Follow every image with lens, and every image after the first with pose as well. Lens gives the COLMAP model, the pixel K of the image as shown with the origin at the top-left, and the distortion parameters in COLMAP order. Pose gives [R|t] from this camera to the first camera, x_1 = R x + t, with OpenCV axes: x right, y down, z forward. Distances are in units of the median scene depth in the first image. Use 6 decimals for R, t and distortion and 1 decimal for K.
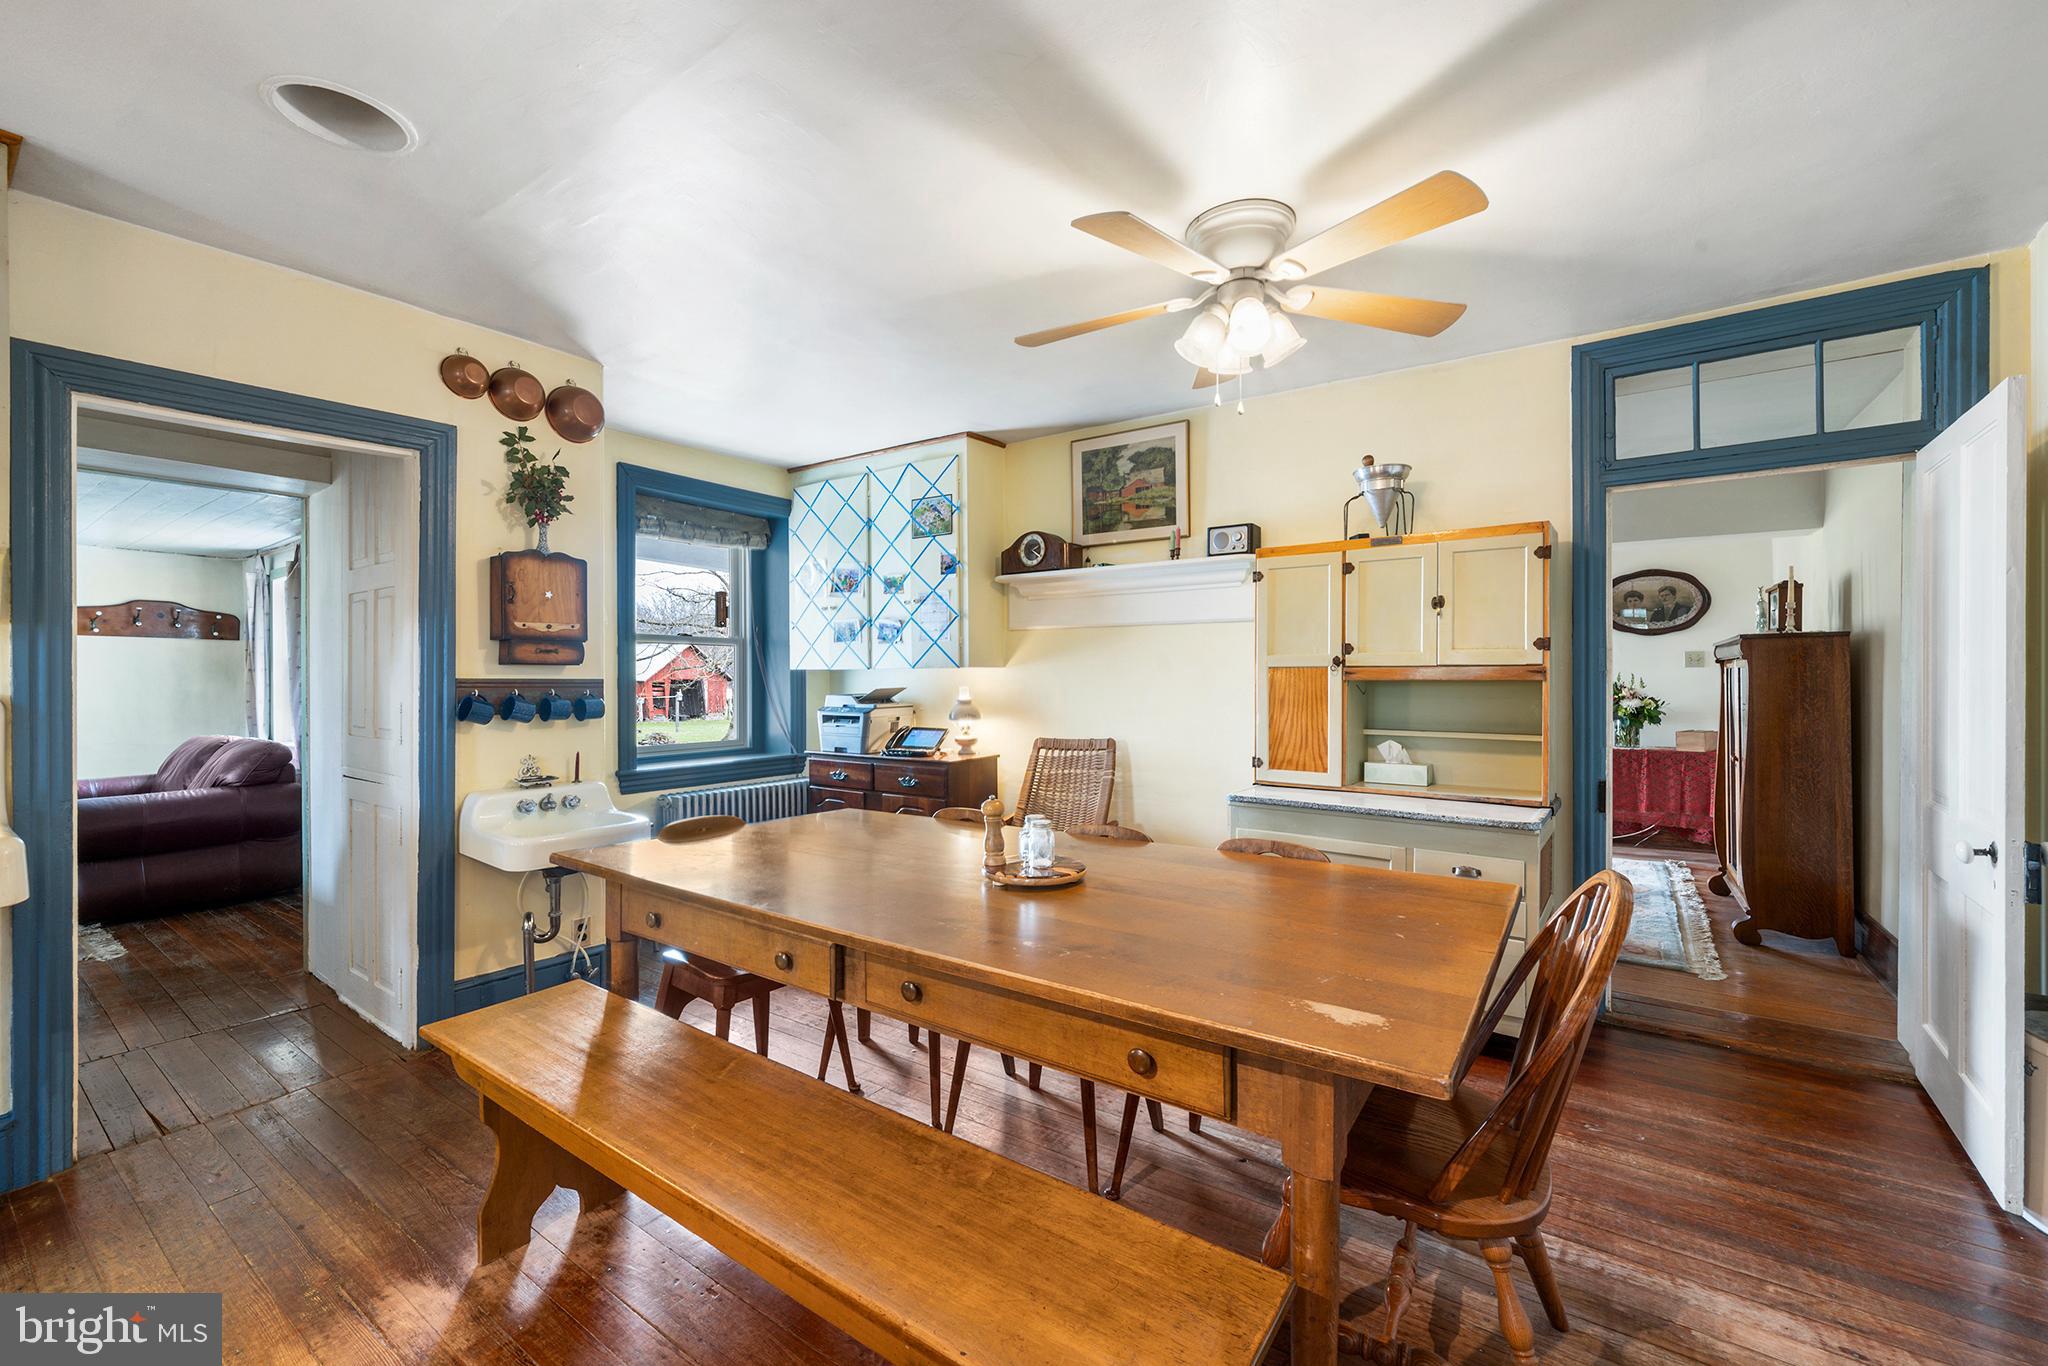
lens RADIAL K [[836.9, 0, 1021.4], [0, 836.9, 678.7], [0, 0, 1]] dist [0.002679, 0.000064]
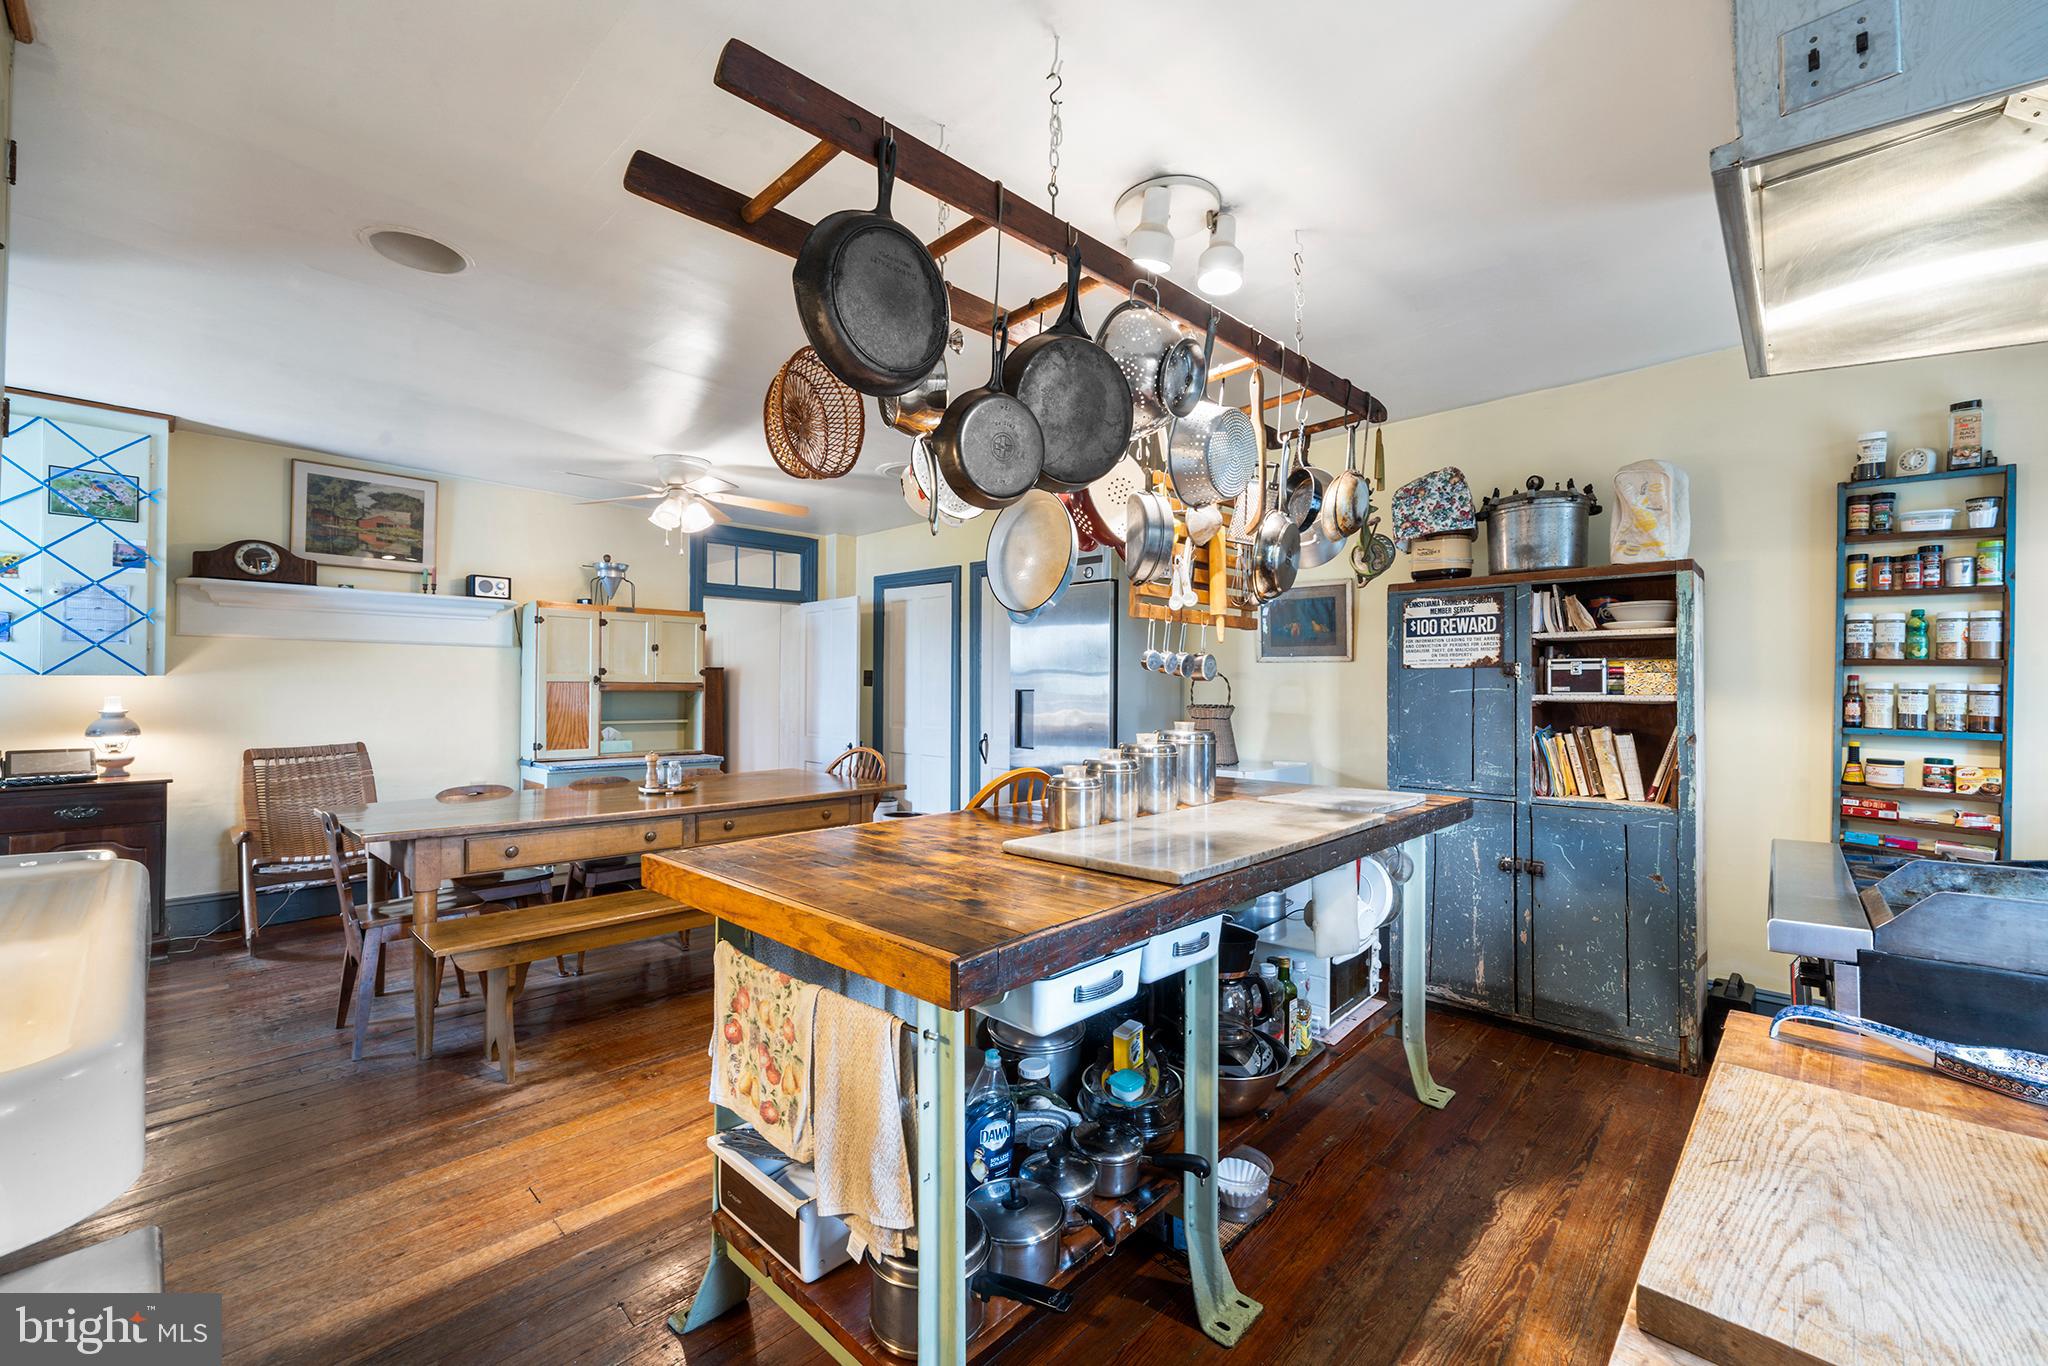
lens RADIAL K [[836.9, 0, 1023.0], [0, 836.9, 682.9], [0, 0, 1]] dist [0.002679, 0.000064]
pose [[0.144648, 0.011943, 0.989411, -0.804725], [-0.001387, 0.999929, -0.011867, 0.003758], [-0.989482, 0.000344, 0.144654, -0.039752]]
